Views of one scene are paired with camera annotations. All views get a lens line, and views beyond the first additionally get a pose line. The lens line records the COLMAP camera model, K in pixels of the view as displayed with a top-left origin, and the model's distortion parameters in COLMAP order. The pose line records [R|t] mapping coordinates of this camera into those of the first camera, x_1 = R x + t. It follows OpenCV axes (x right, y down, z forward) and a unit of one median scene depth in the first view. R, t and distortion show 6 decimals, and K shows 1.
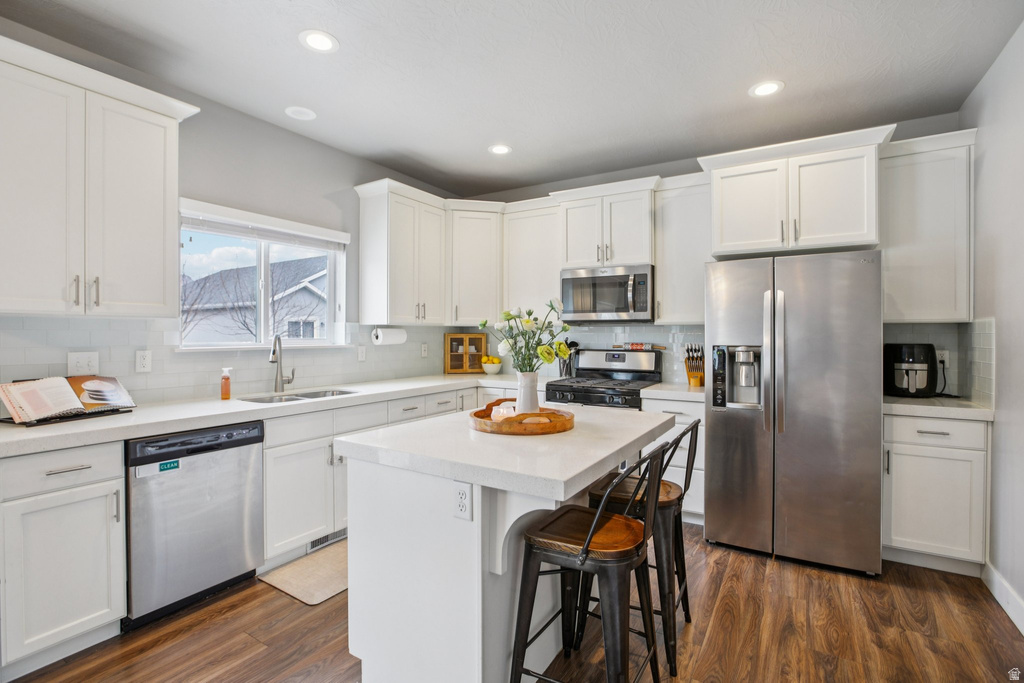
lens RADIAL K [[489.4, 0, 508.1], [0, 489.4, 332.5], [0, 0, 1]] dist [-0.038302, 0.019986]
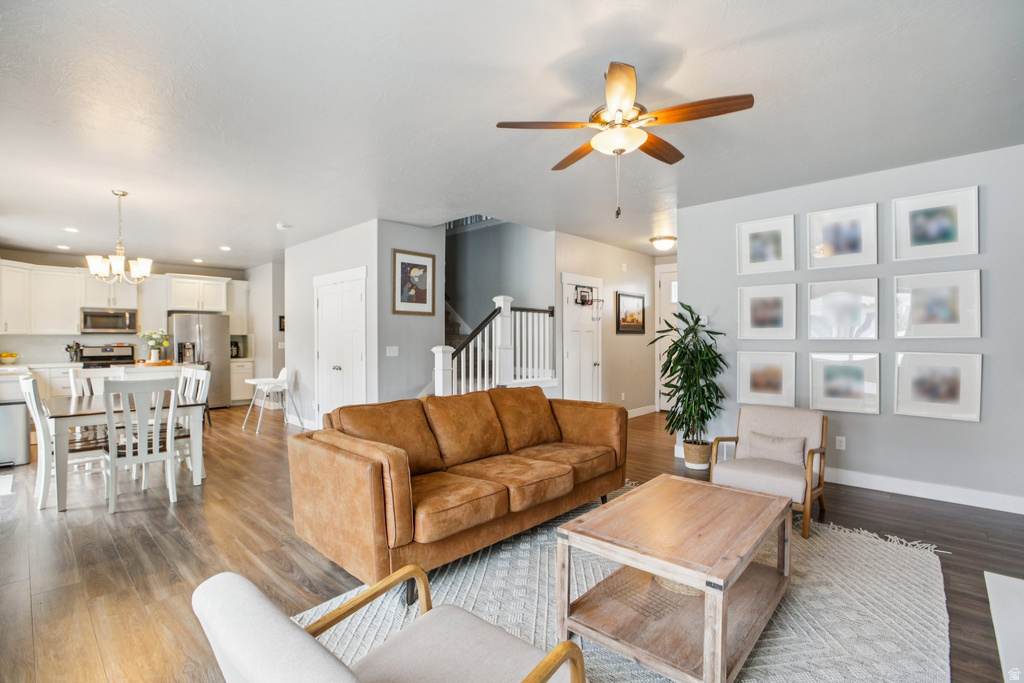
lens RADIAL K [[479.9, 0, 512.8], [0, 479.9, 338.9], [0, 0, 1]] dist [-0.050069, 0.019157]
pose [[0.204018, -0.002665, 0.978964, -1.531378], [-0.001337, 0.999995, 0.003001, -0.005910], [-0.978966, -0.001921, 0.204013, -1.214499]]
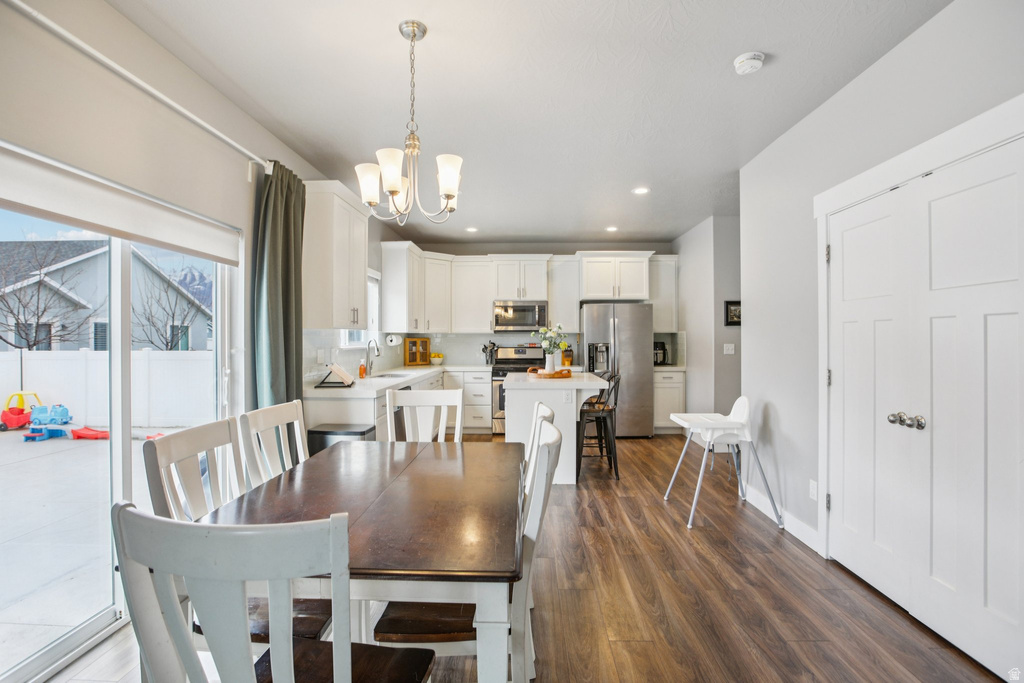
lens RADIAL K [[479.9, 0, 512.8], [0, 479.9, 338.9], [0, 0, 1]] dist [-0.050069, 0.019157]
pose [[0.869744, -0.003221, 0.493492, -0.723429], [0.000418, 0.999983, 0.005790, -0.004484], [-0.493502, -0.004830, 0.869731, -0.526633]]
